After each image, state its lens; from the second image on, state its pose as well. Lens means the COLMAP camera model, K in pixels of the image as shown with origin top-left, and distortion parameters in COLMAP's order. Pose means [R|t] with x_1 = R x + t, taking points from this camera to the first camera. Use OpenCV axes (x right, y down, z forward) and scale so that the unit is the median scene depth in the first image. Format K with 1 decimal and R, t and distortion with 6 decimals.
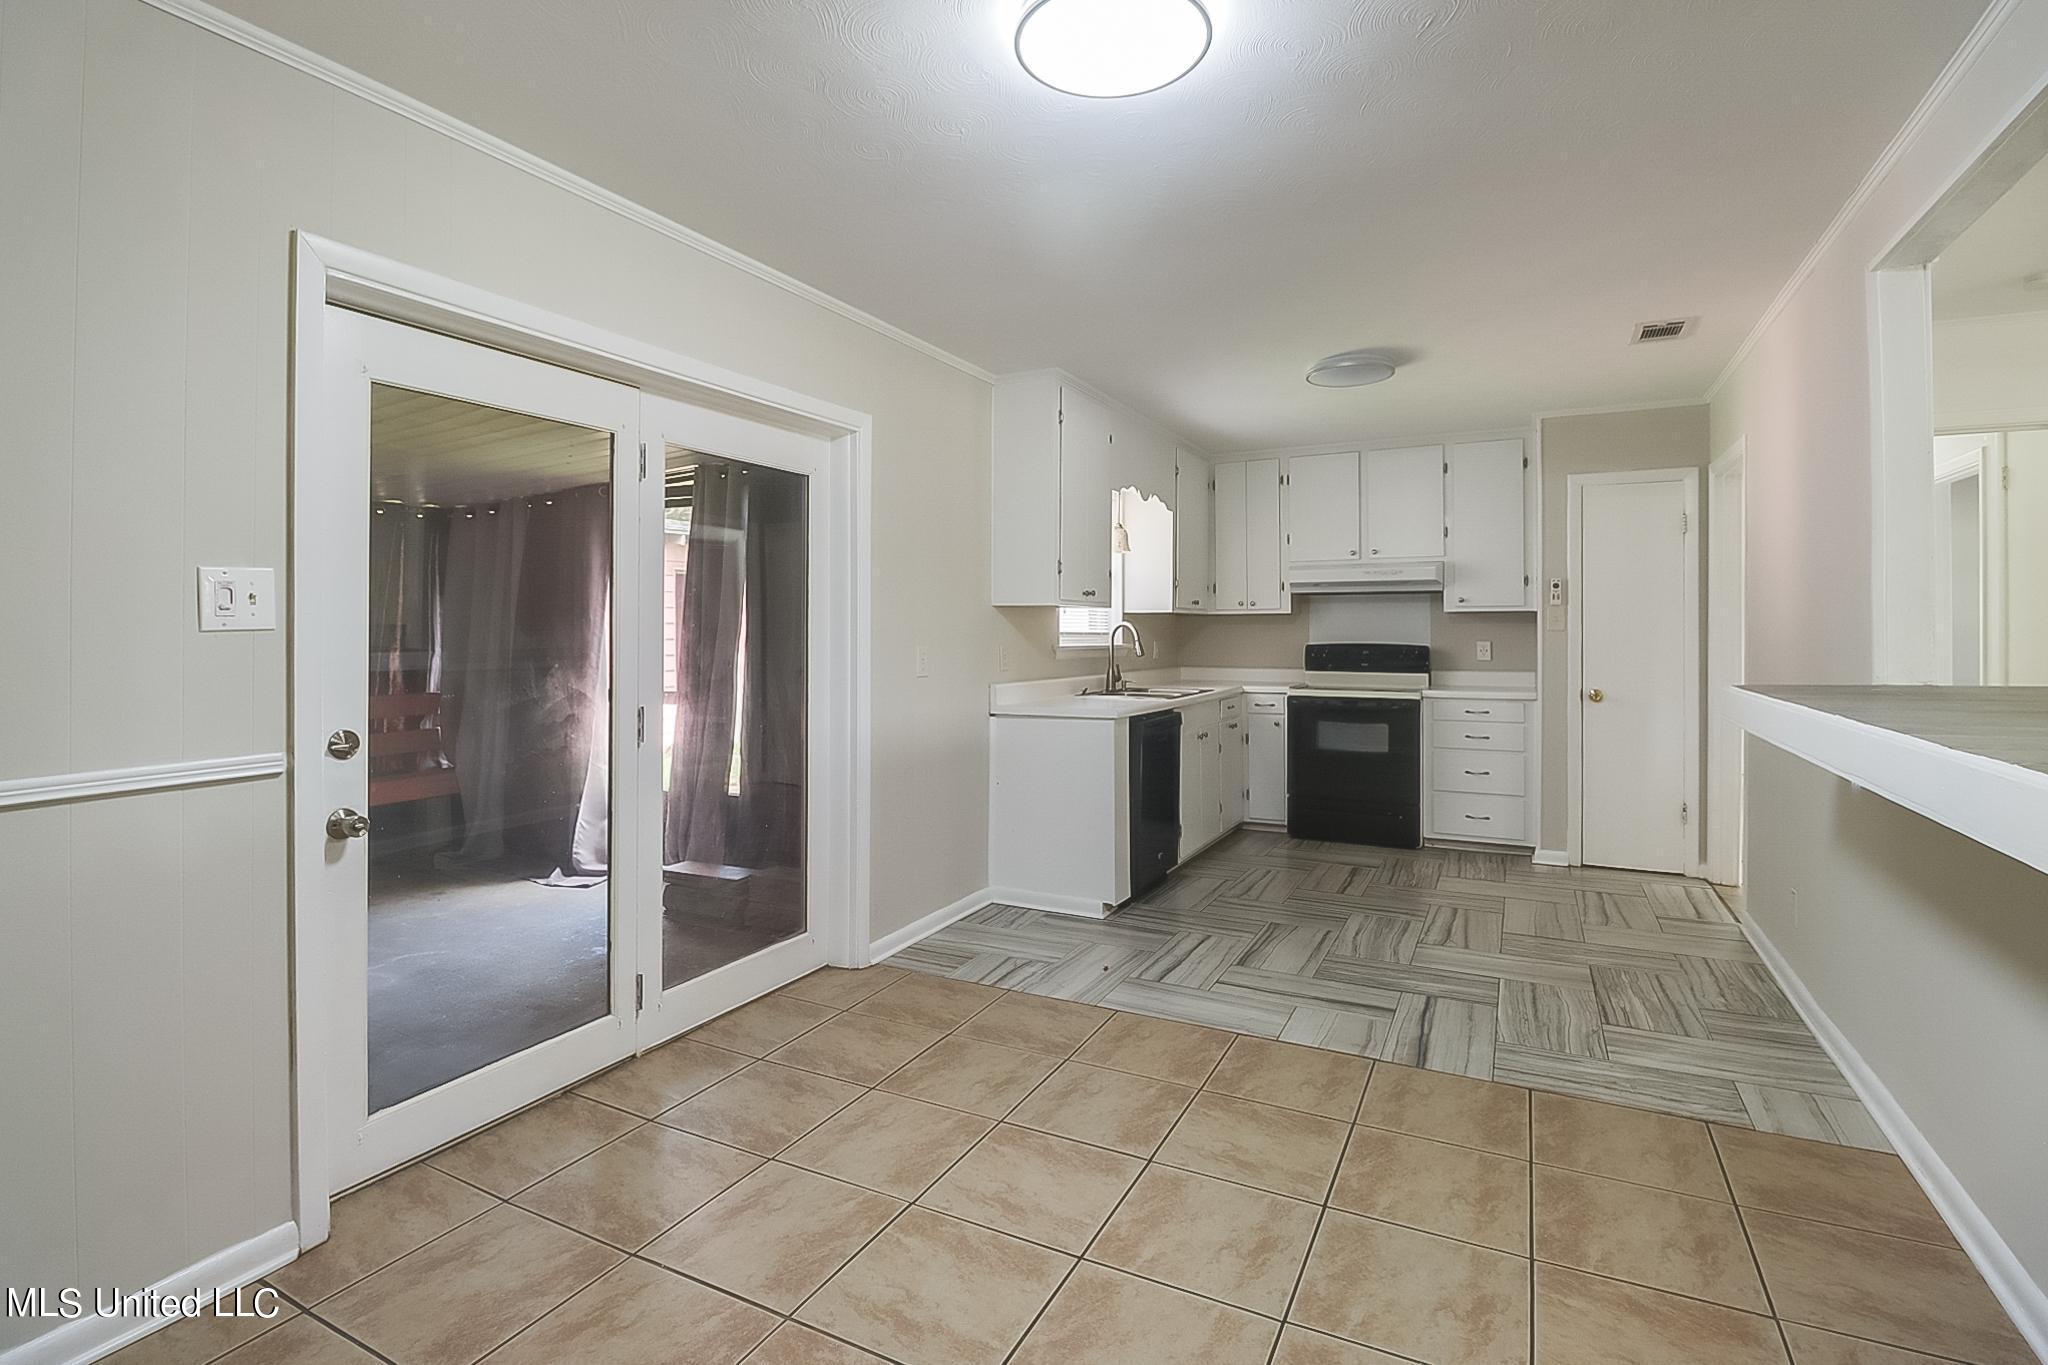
lens RADIAL K [[970.7, 0, 1024.4], [0, 970.7, 627.2], [0, 0, 1]] dist [-0.020822, -0.000642]
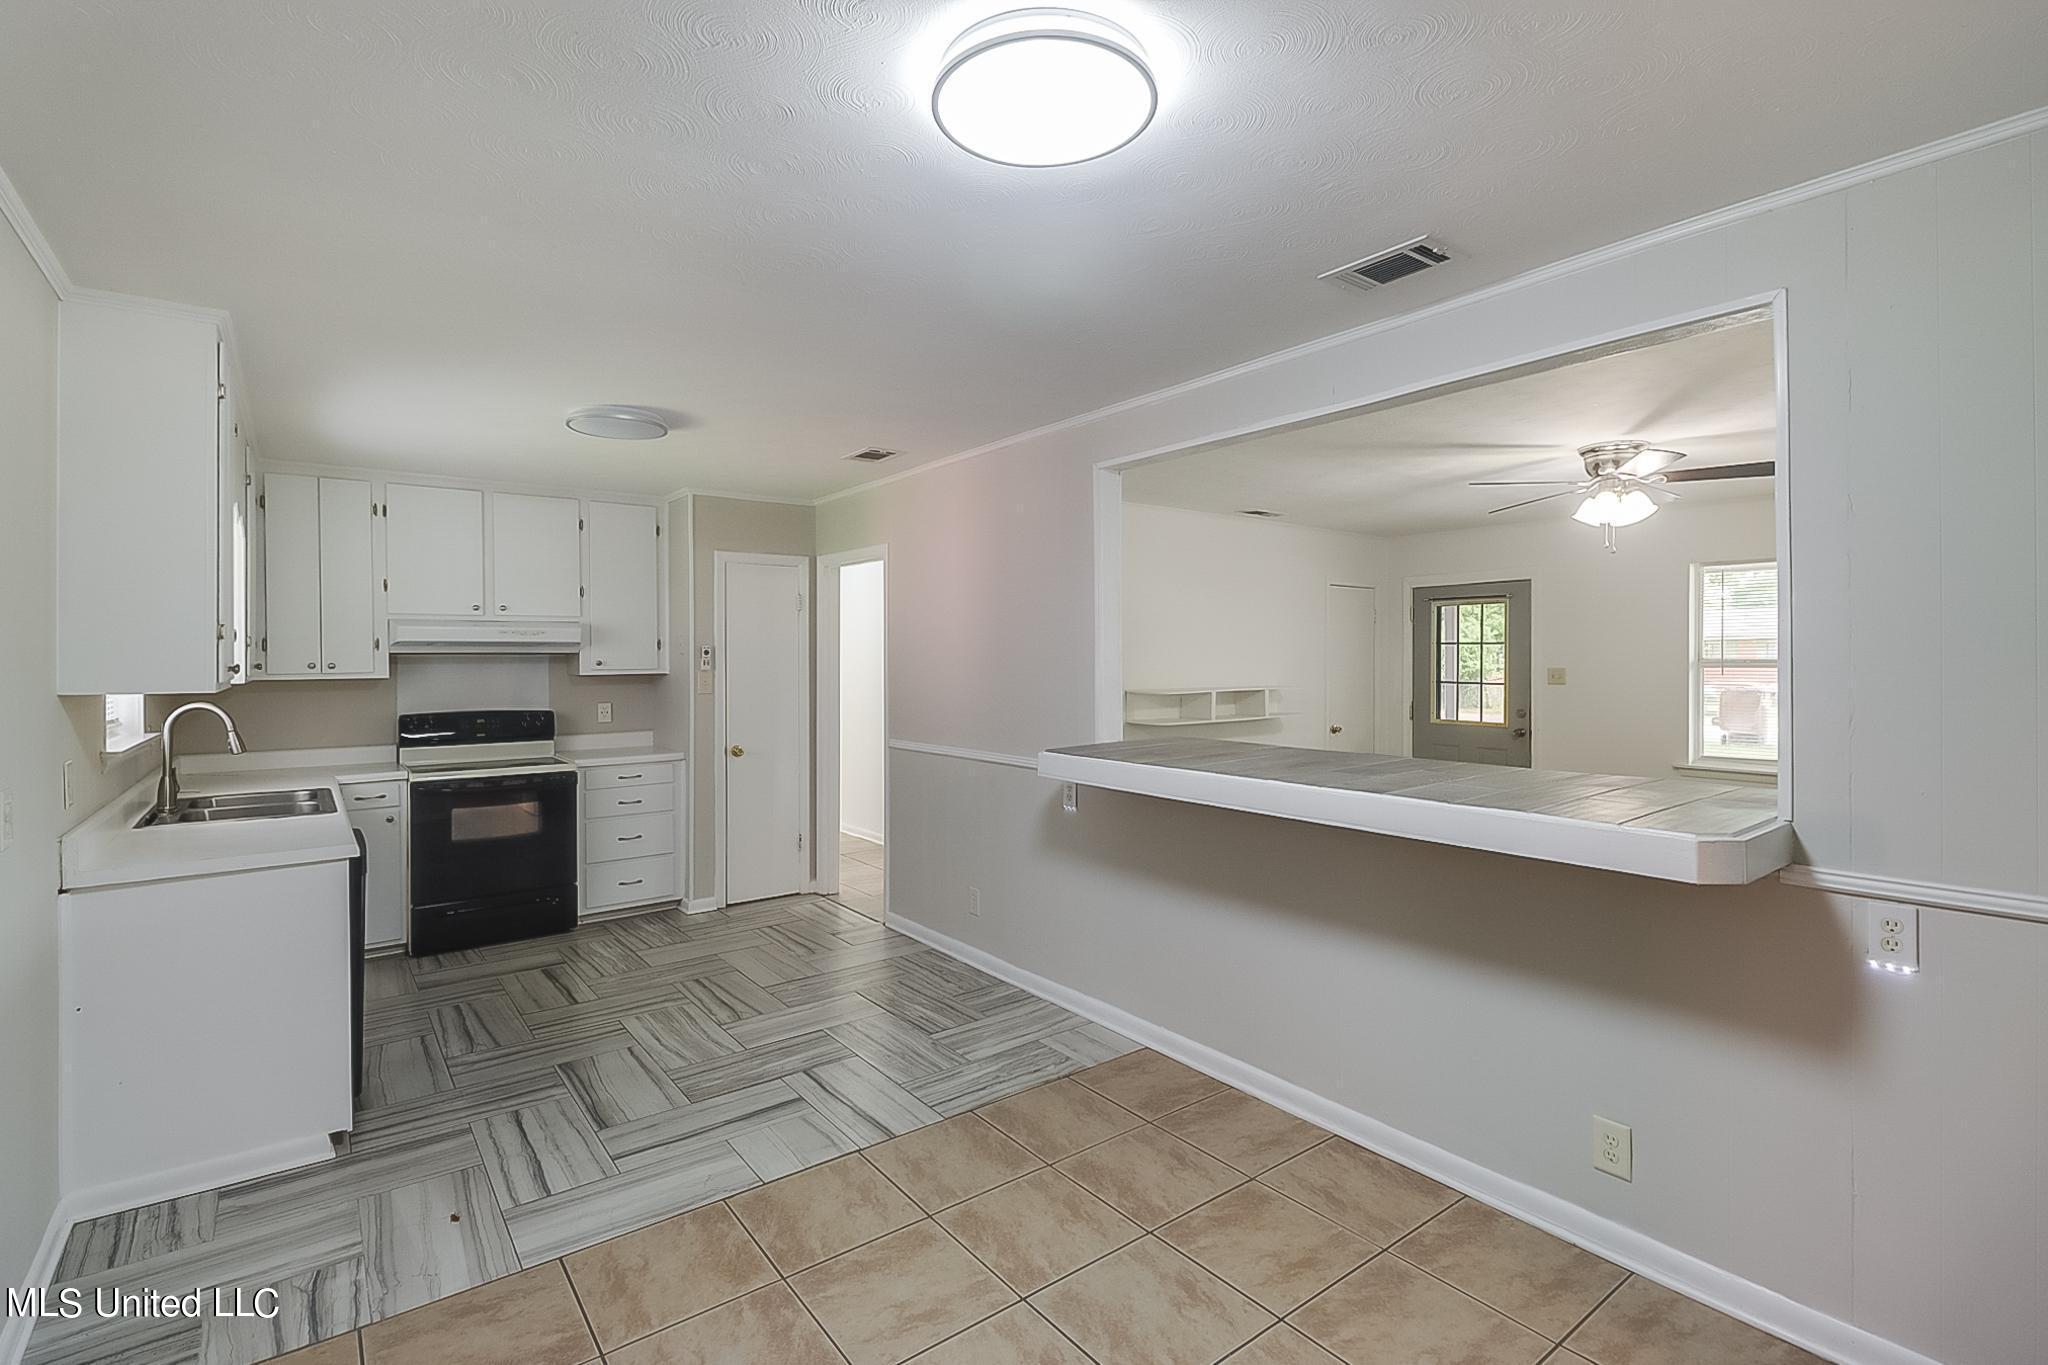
lens RADIAL K [[937.2, 0, 1024.4], [0, 937.2, 661.0], [0, 0, 1]] dist [0.019569, -0.015771]
pose [[0.424771, -0.005351, 0.905285, -0.251220], [0.000307, 0.999983, 0.005766, -0.039538], [-0.905301, -0.002171, 0.424765, 0.233634]]
